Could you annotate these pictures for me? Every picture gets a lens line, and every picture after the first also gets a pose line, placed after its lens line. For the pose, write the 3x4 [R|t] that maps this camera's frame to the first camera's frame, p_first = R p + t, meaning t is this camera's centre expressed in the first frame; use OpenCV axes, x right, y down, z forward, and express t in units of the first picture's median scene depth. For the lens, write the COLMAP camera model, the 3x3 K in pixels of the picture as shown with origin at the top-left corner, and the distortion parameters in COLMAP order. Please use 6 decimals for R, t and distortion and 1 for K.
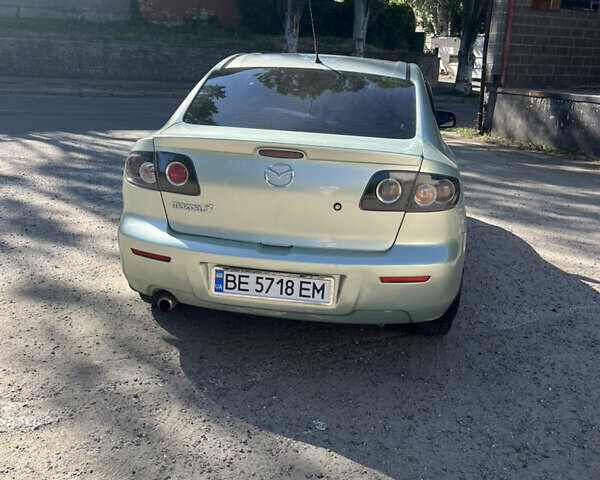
lens RADIAL K [[626.8, 0, 300.0], [0, 626.8, 240.0], [0, 0, 1]] dist [-0.000929, 0.012770]
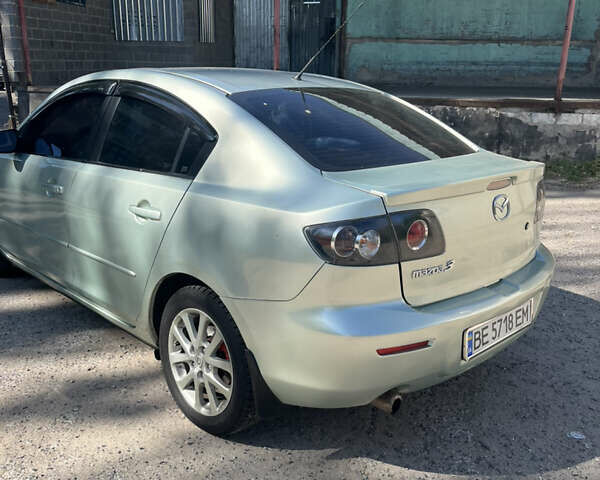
lens RADIAL K [[626.8, 0, 300.0], [0, 626.8, 240.0], [0, 0, 1]] dist [-0.000929, 0.012770]
pose [[0.594392, -0.244089, 0.766237, -0.202153], [0.230497, 0.964556, 0.128462, -0.053474], [-0.770435, 0.100259, 0.629586, 0.142462]]
